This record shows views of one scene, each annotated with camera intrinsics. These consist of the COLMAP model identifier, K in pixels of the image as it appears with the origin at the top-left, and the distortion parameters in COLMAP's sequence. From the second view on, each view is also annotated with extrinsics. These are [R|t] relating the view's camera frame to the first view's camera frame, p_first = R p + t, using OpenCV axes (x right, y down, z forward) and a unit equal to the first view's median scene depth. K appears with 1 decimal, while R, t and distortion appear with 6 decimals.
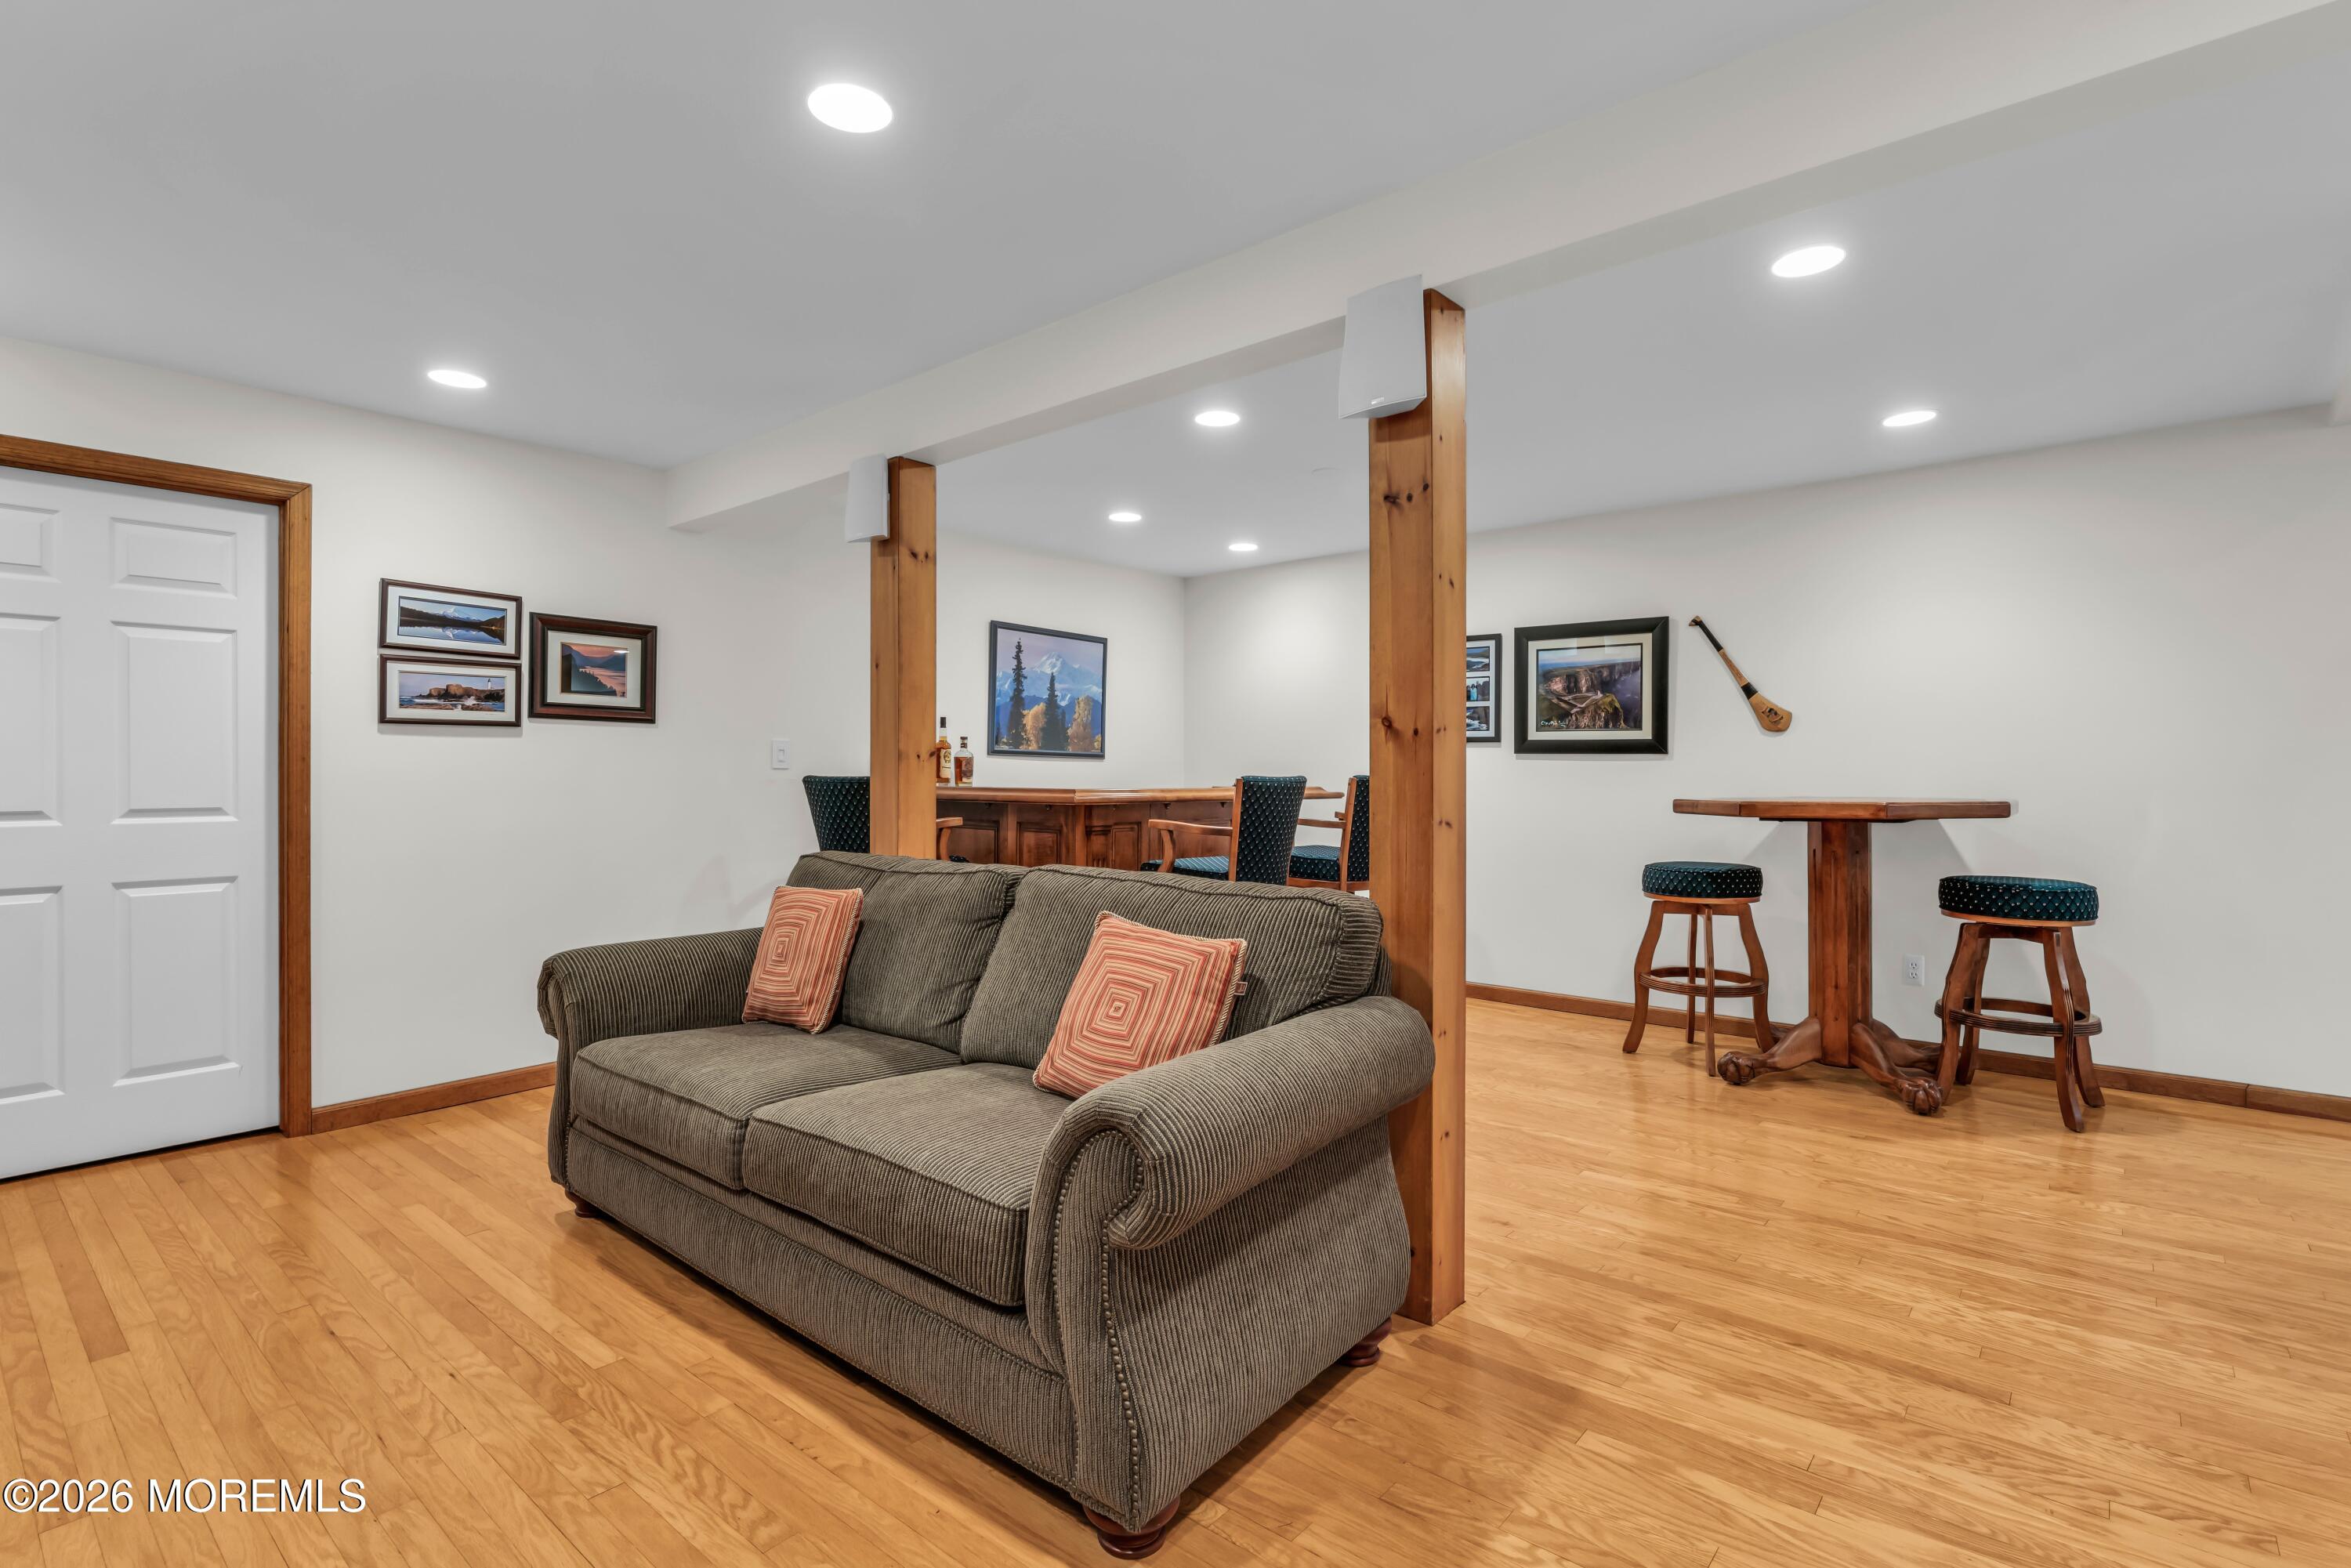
lens RADIAL K [[1107.7, 0, 1173.4], [0, 1107.7, 775.5], [0, 0, 1]] dist [0.000675, 0.000006]
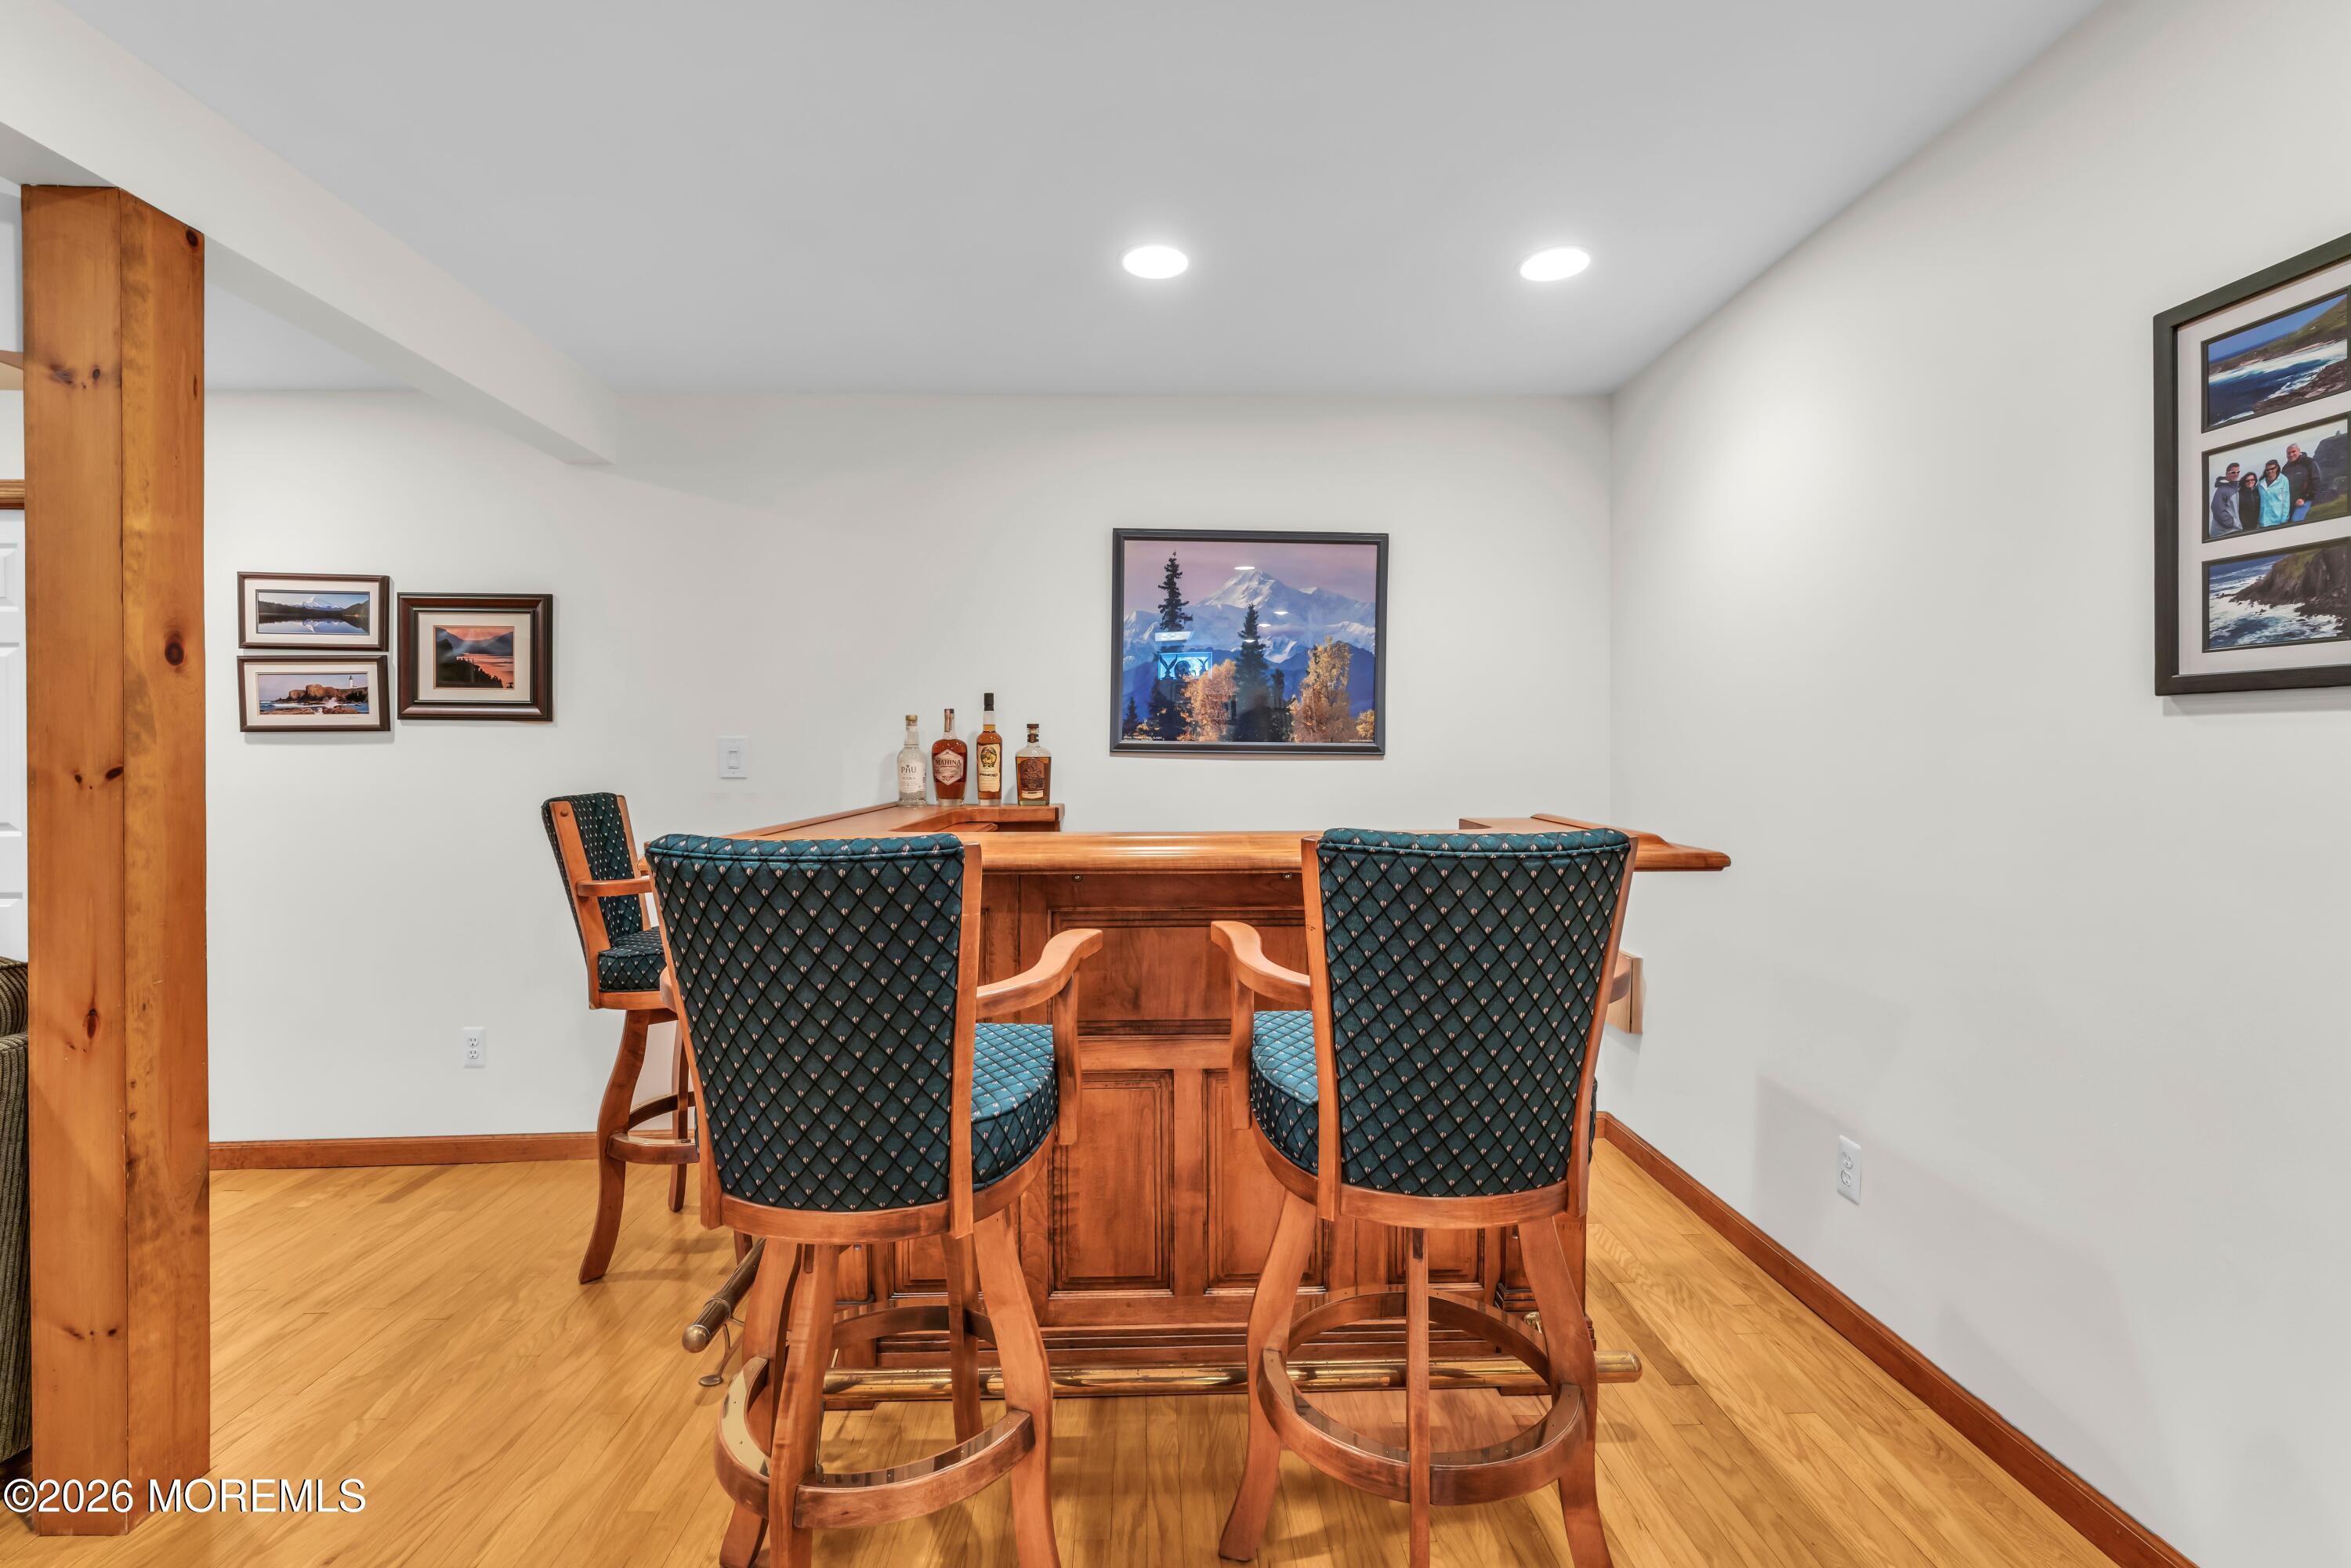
lens RADIAL K [[1028.2, 0, 1178.6], [0, 1028.2, 764.4], [0, 0, 1]] dist [-0.004152, -0.001034]
pose [[0.673592, 0.002359, -0.739100, 0.384015], [0.003261, 0.999976, 0.006163, -0.021295], [0.739097, -0.006561, 0.673568, 0.913688]]
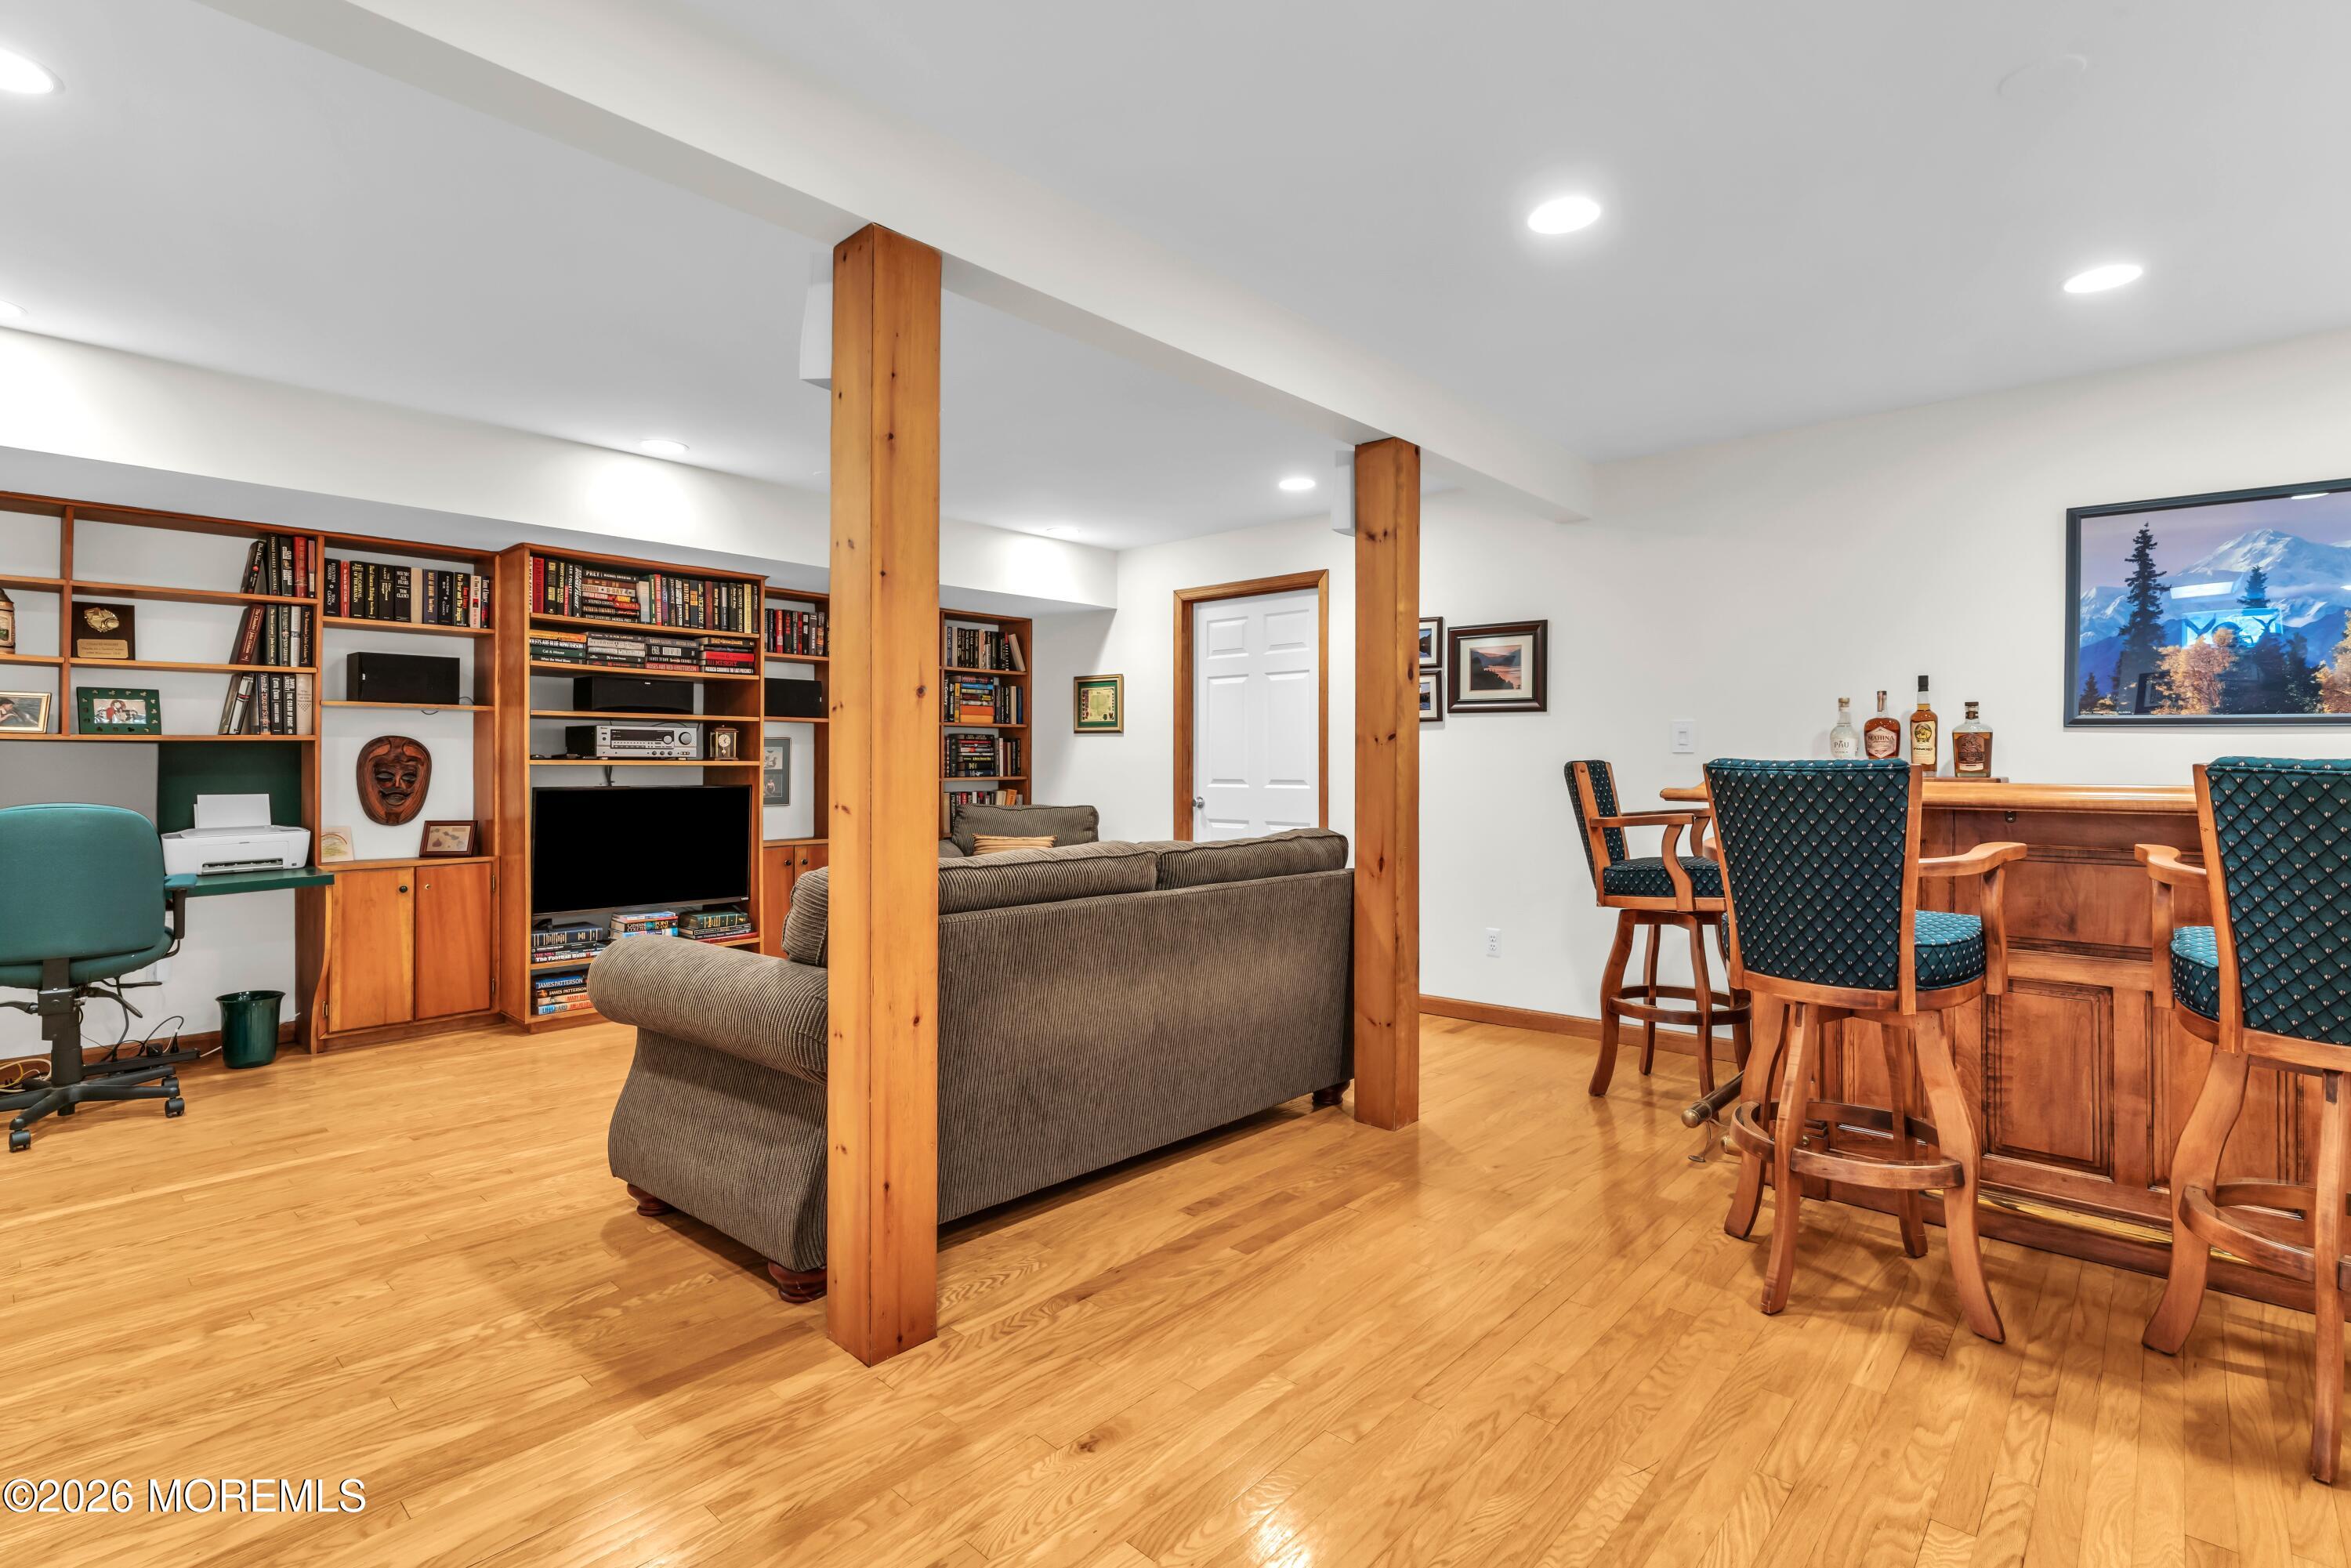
lens RADIAL K [[1107.7, 0, 1178.8], [0, 1107.7, 749.7], [0, 0, 1]] dist [0.000675, 0.000006]
pose [[-0.031208, -0.010946, -0.999453, 0.655161], [-0.002298, 0.999938, -0.010880, 0.002428], [0.999510, 0.001958, -0.031231, 0.739947]]
